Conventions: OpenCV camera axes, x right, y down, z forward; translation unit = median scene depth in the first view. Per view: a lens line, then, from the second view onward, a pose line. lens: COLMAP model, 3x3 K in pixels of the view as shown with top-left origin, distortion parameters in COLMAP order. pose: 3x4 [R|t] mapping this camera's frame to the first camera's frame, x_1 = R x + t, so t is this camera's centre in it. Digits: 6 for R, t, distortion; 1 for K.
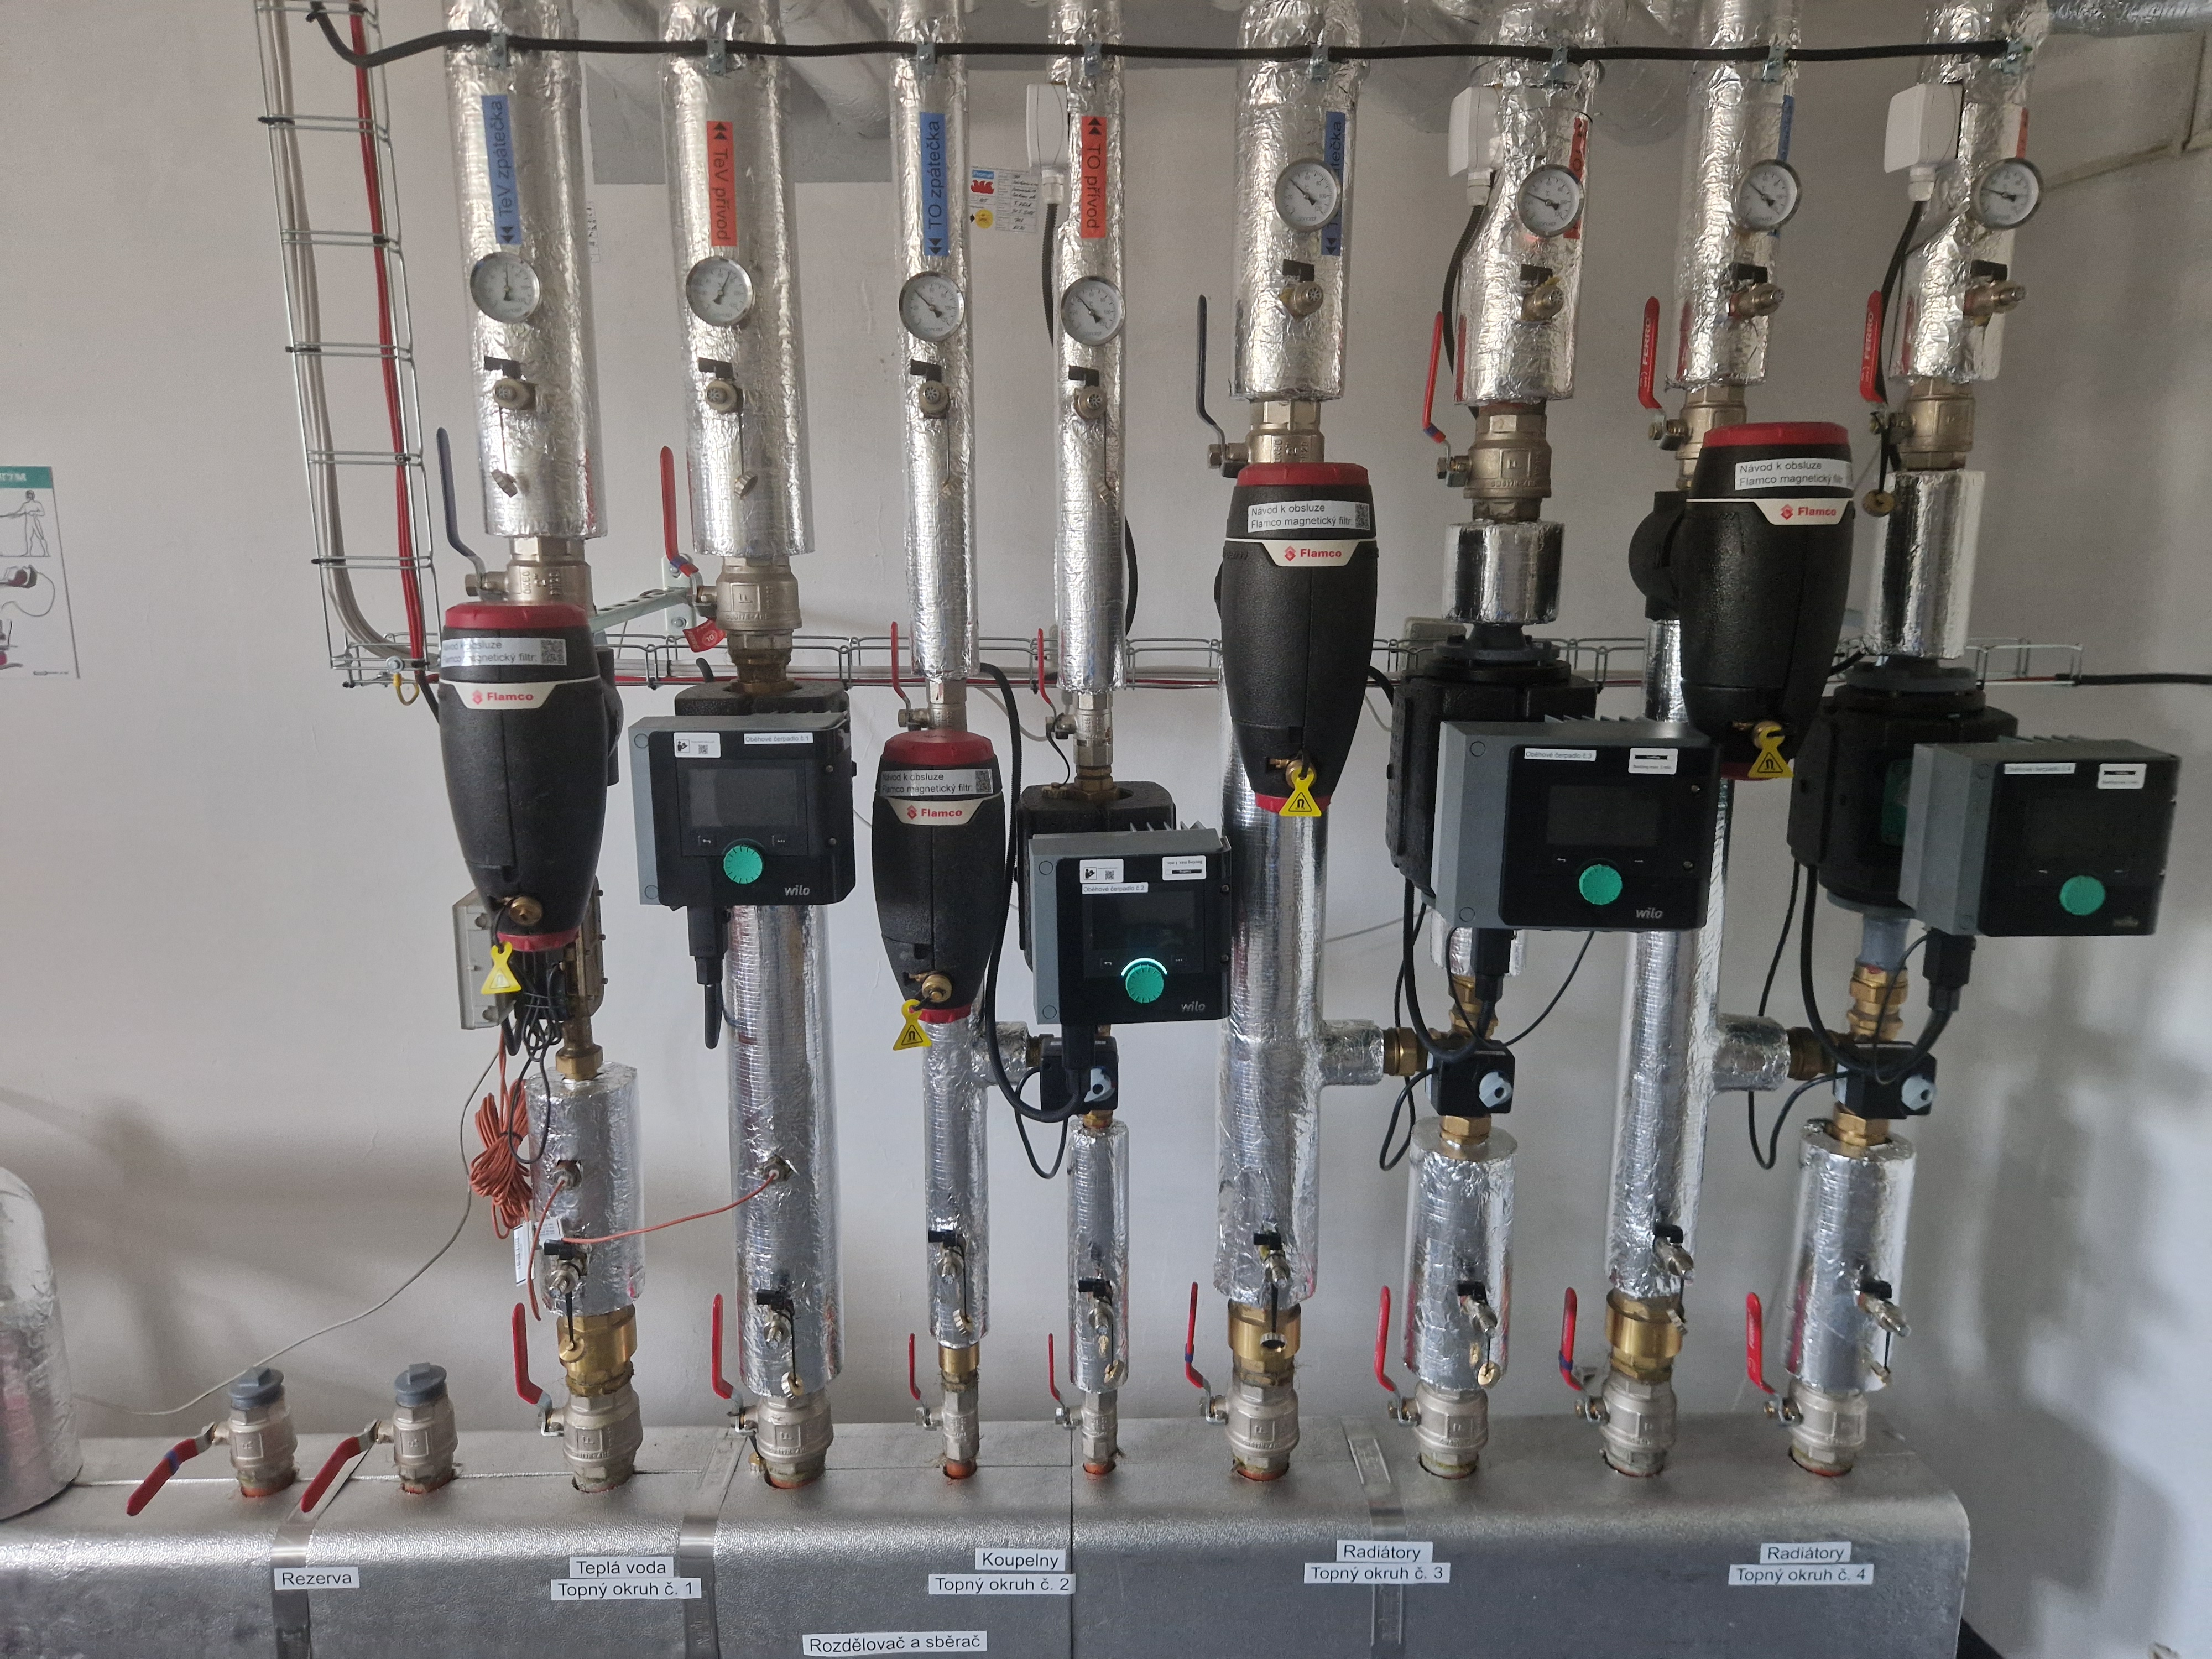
lens RADIAL K [[1496.9, 0, 1043.5], [0, 1496.9, 829.5], [0, 0, 1]] dist [0.081444, -0.078696]
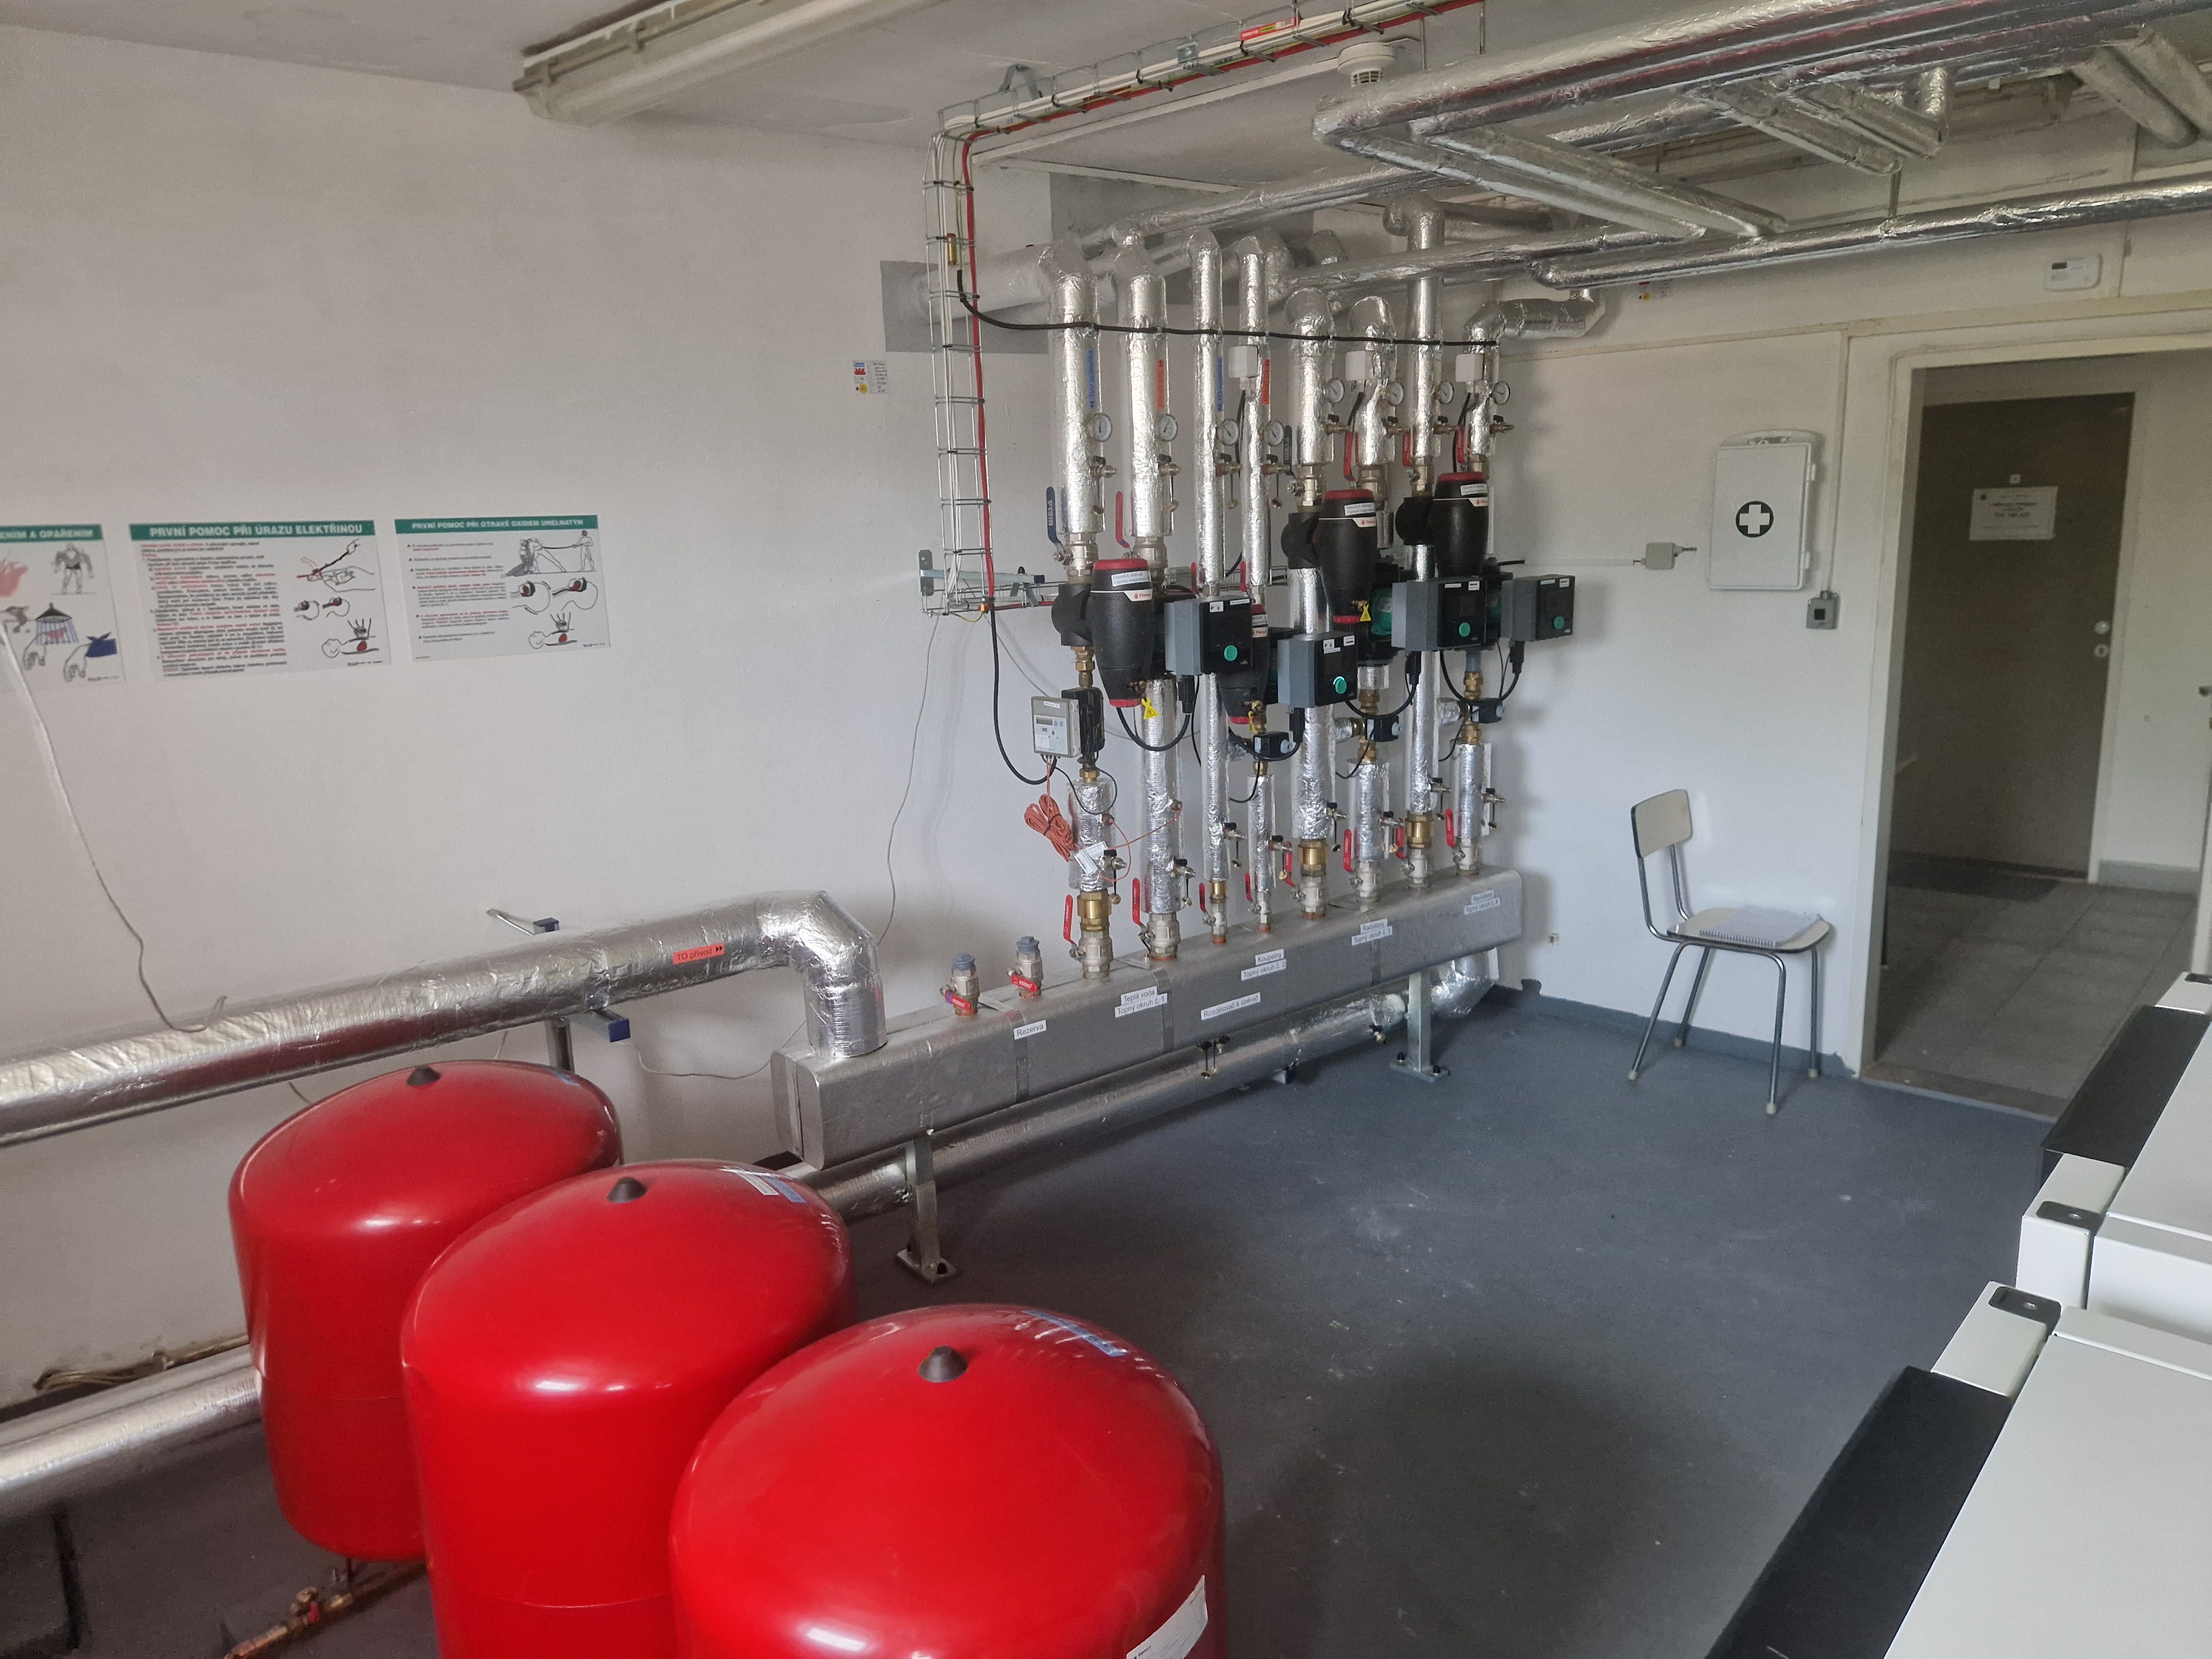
lens RADIAL K [[1496.9, 0, 1043.5], [0, 1496.9, 829.5], [0, 0, 1]] dist [0.081444, -0.078696]
pose [[0.813080, -0.152345, 0.561865, -1.695537], [0.161353, 0.986313, 0.033935, 0.159285], [-0.559344, 0.063066, 0.826533, -0.798435]]
